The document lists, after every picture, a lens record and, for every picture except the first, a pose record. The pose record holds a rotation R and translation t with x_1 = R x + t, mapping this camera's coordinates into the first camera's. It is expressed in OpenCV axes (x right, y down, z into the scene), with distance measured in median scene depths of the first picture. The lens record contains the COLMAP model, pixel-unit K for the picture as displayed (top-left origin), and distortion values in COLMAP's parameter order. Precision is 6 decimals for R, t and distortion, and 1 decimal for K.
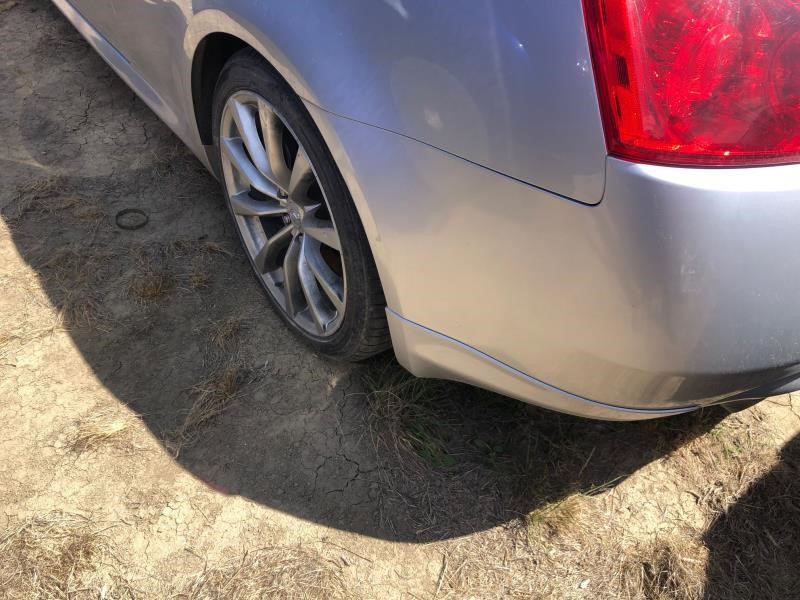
lens RADIAL K [[656.9, 0, 400.0], [0, 656.9, 300.0], [0, 0, 1]] dist [-0.008779, 0.002443]
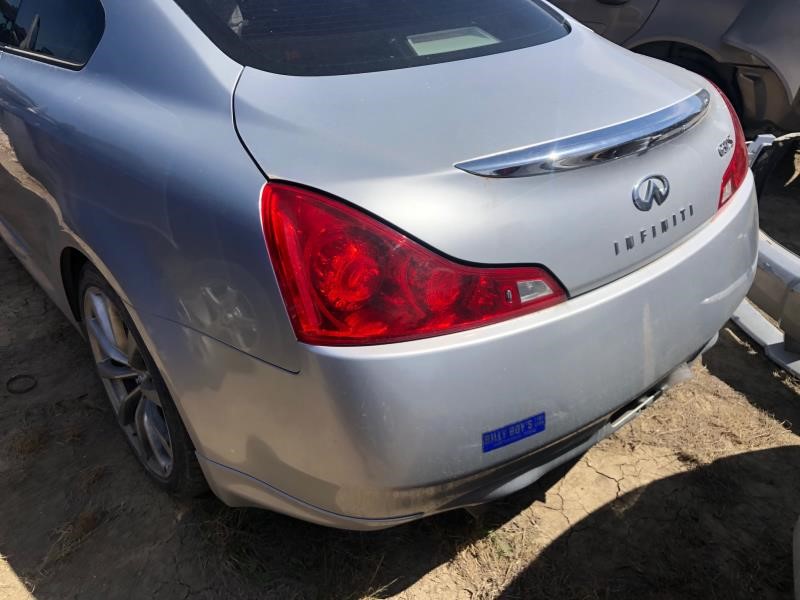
lens RADIAL K [[656.9, 0, 400.0], [0, 656.9, 300.0], [0, 0, 1]] dist [-0.008779, 0.002443]
pose [[0.996710, -0.052775, 0.061515, 0.254749], [0.063474, 0.980212, -0.187497, -0.010657], [-0.050402, 0.190785, 0.980337, -0.263654]]
